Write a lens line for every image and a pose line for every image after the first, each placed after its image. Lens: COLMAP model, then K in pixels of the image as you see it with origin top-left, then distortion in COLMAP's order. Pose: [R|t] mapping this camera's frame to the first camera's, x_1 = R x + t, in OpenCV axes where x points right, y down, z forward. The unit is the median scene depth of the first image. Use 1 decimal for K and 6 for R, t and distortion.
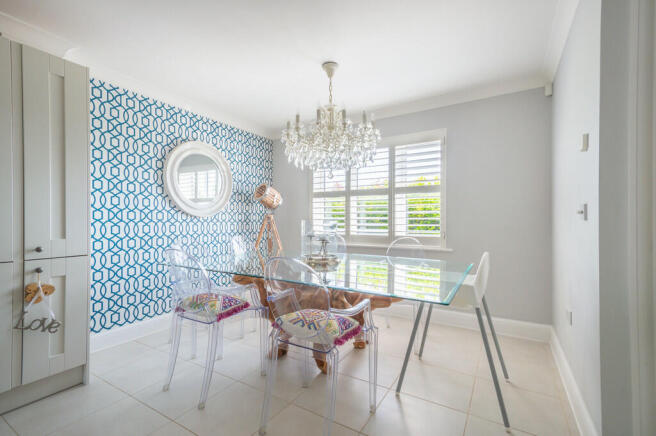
lens RADIAL K [[301.6, 0, 327.7], [0, 301.6, 221.5], [0, 0, 1]] dist [0.018787, 0.000331]
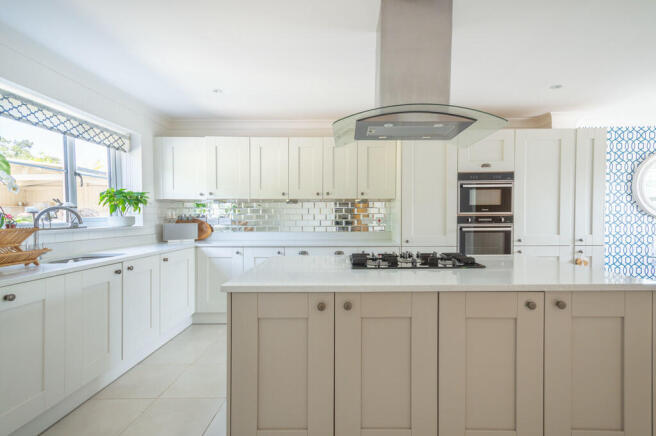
lens RADIAL K [[301.6, 0, 330.0], [0, 301.6, 219.3], [0, 0, 1]] dist [0.018787, 0.000331]
pose [[0.499133, 0.000614, -0.866525, -0.113806], [0.001846, 0.999997, 0.001772, -0.031644], [0.866523, -0.002484, 0.499131, -1.023379]]
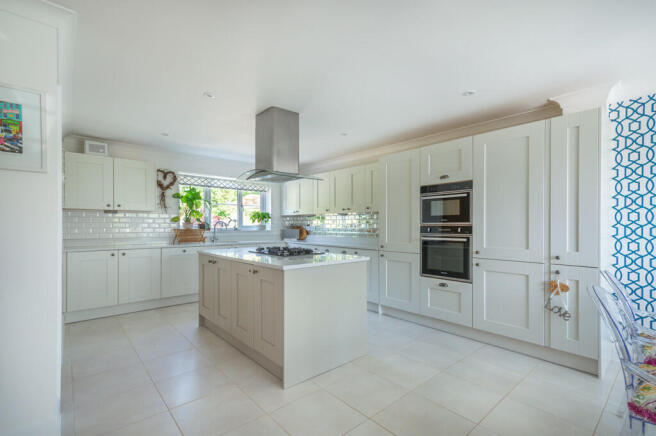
lens RADIAL K [[301.6, 0, 333.6], [0, 301.6, 227.9], [0, 0, 1]] dist [0.018787, 0.000331]
pose [[-0.307228, 0.002376, -0.951633, 0.632594], [-0.009577, 0.999939, 0.005588, -0.038854], [0.951588, 0.010831, -0.307186, 0.392350]]
